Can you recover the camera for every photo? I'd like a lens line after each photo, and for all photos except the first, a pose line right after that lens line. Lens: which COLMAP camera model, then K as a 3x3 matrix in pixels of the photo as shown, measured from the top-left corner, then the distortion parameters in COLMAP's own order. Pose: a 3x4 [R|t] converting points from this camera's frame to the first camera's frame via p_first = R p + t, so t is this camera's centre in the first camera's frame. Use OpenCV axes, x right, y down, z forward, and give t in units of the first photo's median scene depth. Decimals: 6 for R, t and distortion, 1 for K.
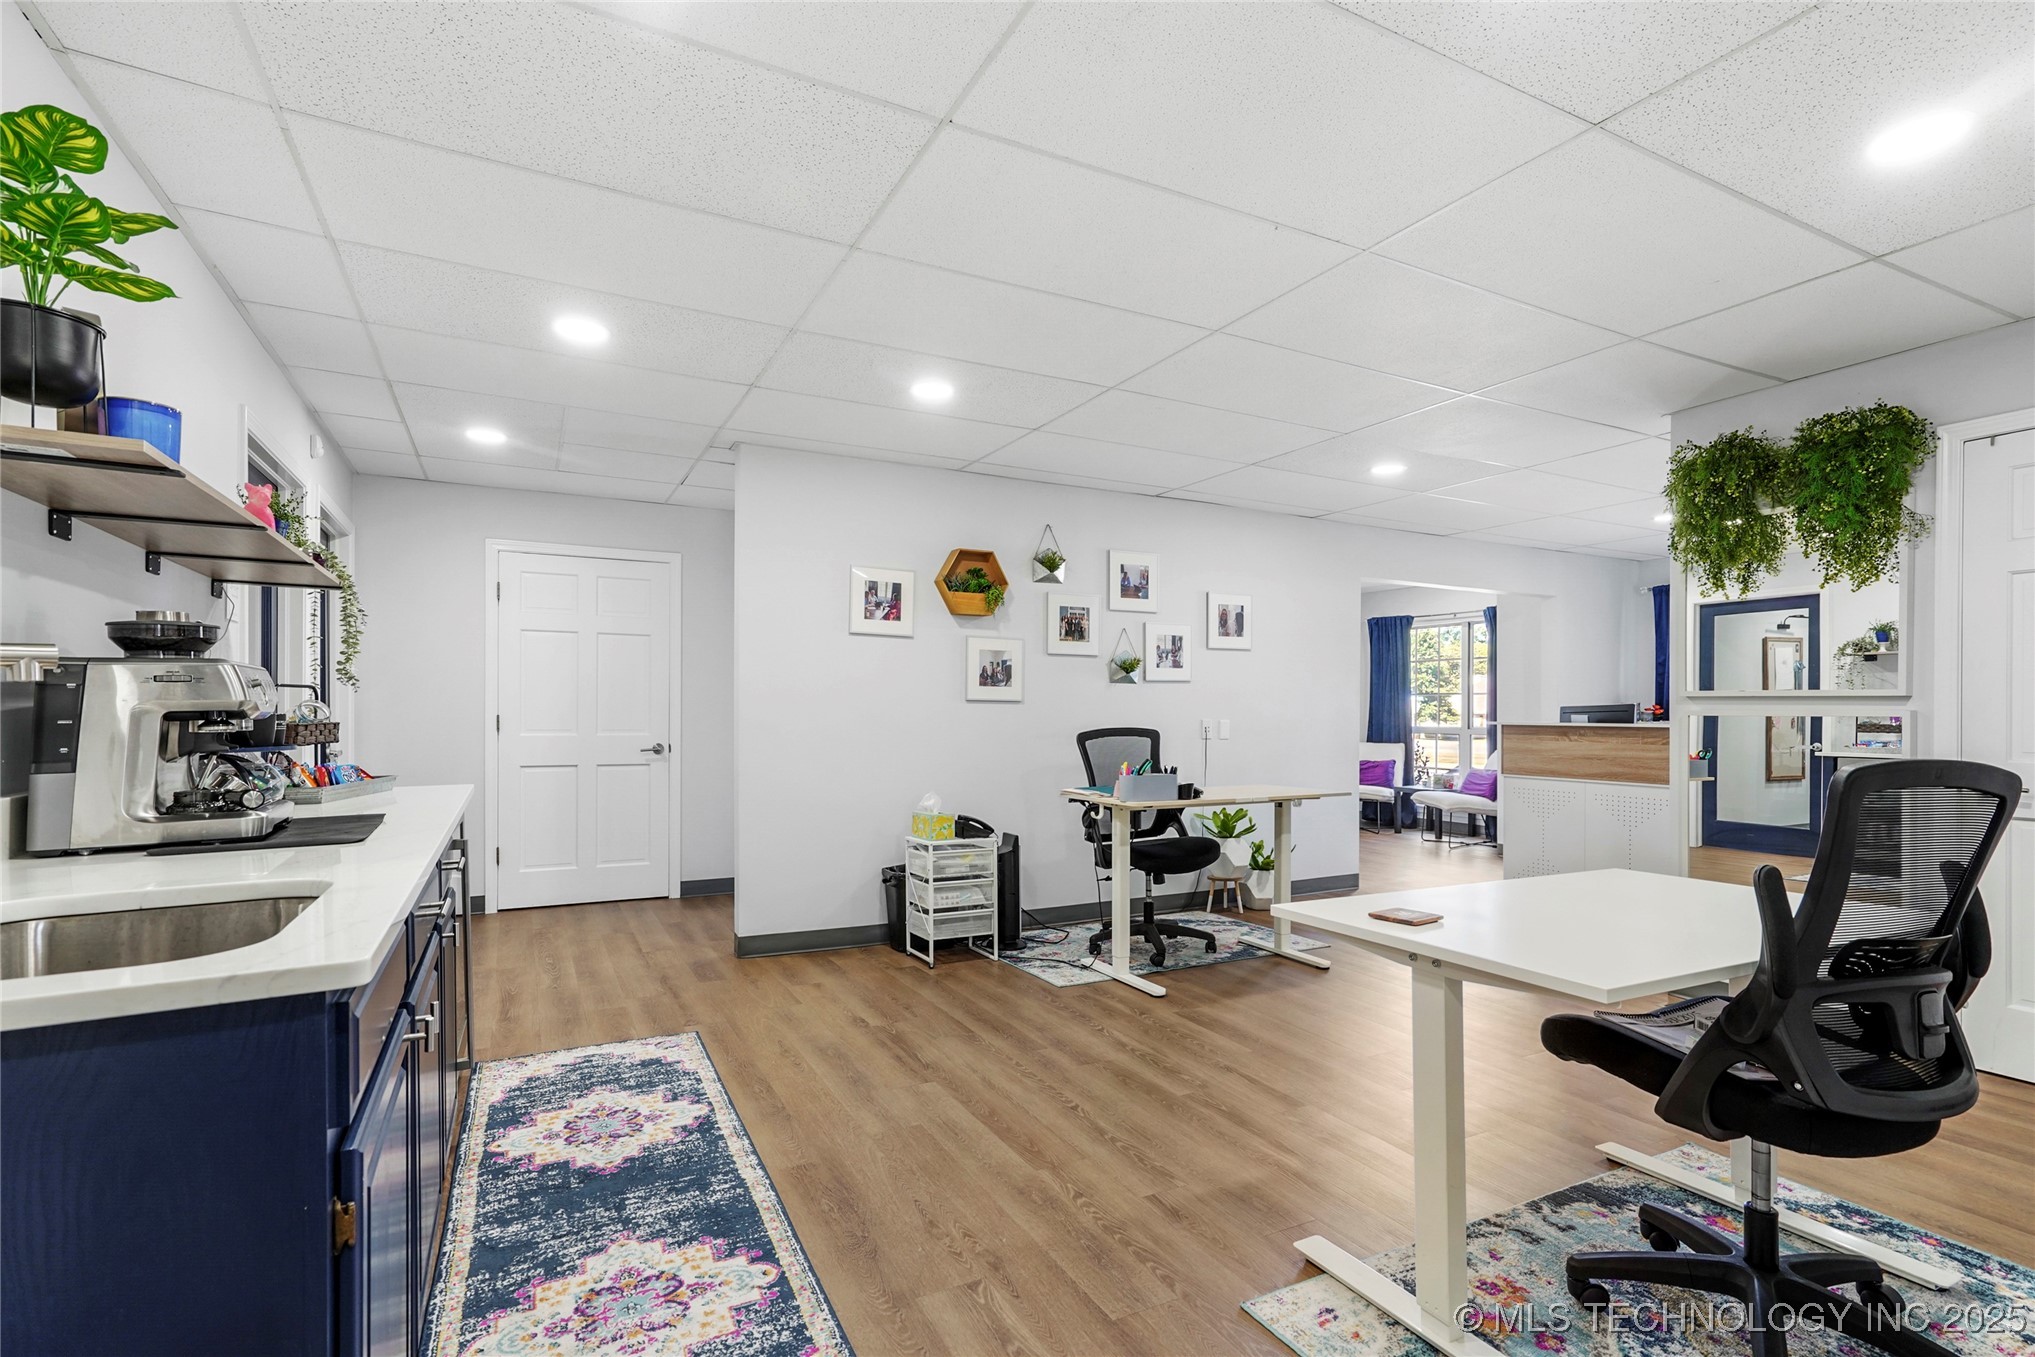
lens RADIAL K [[952.8, 0, 978.6], [0, 952.8, 712.9], [0, 0, 1]] dist [0.006423, 0.001457]
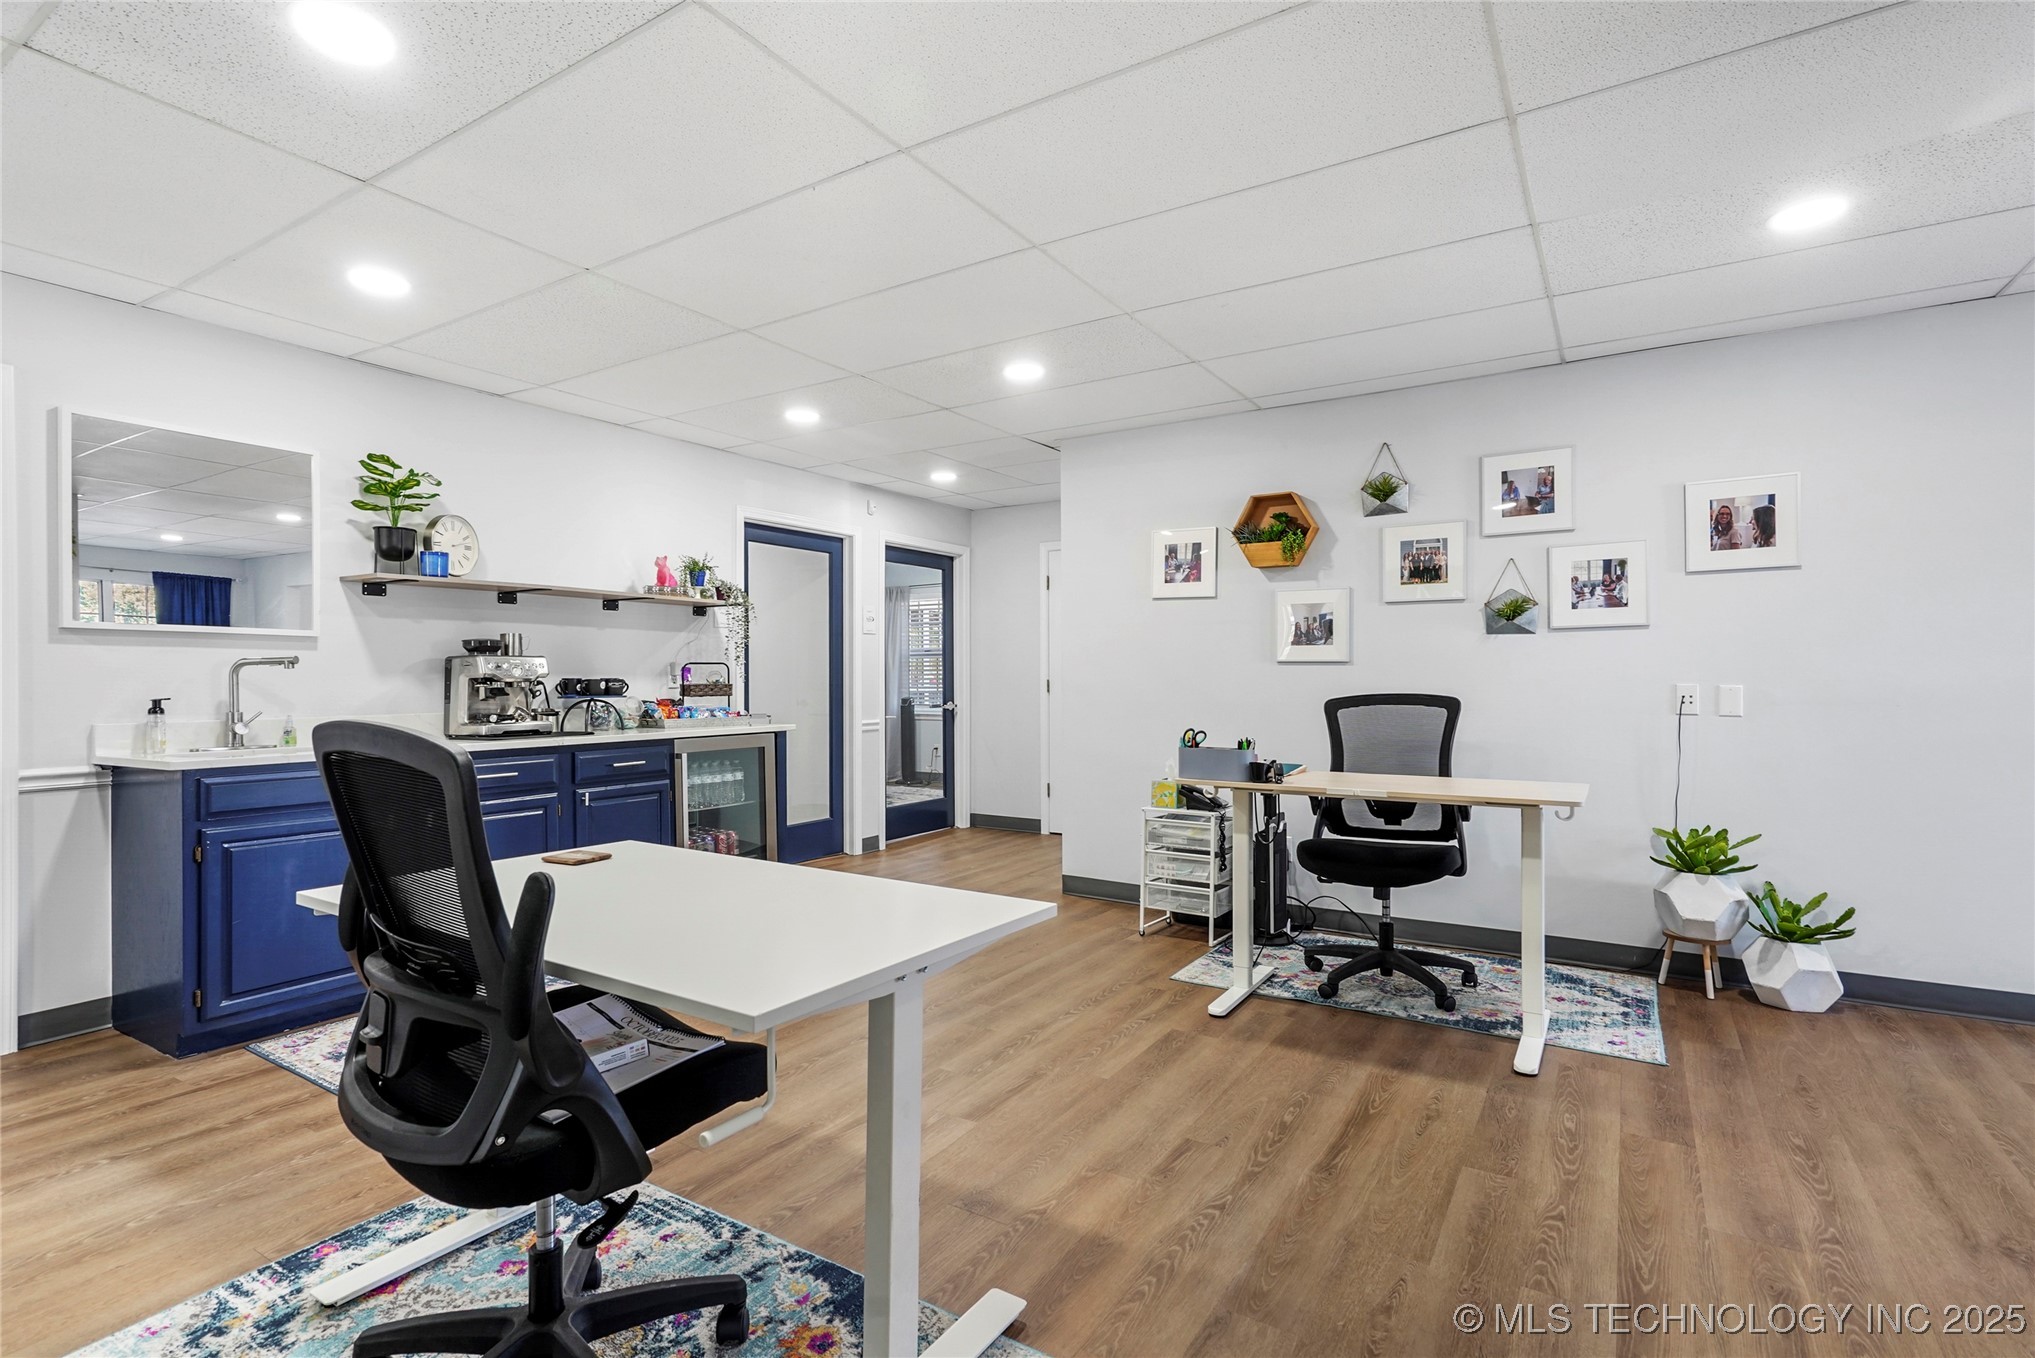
lens RADIAL K [[952.8, 0, 1014.5], [0, 952.8, 684.9], [0, 0, 1]] dist [0.006423, 0.001457]
pose [[0.527278, 0.001441, -0.849691, 0.621834], [0.002856, 0.999990, 0.003468, 0.004441], [0.849688, -0.004256, 0.527269, 0.320476]]
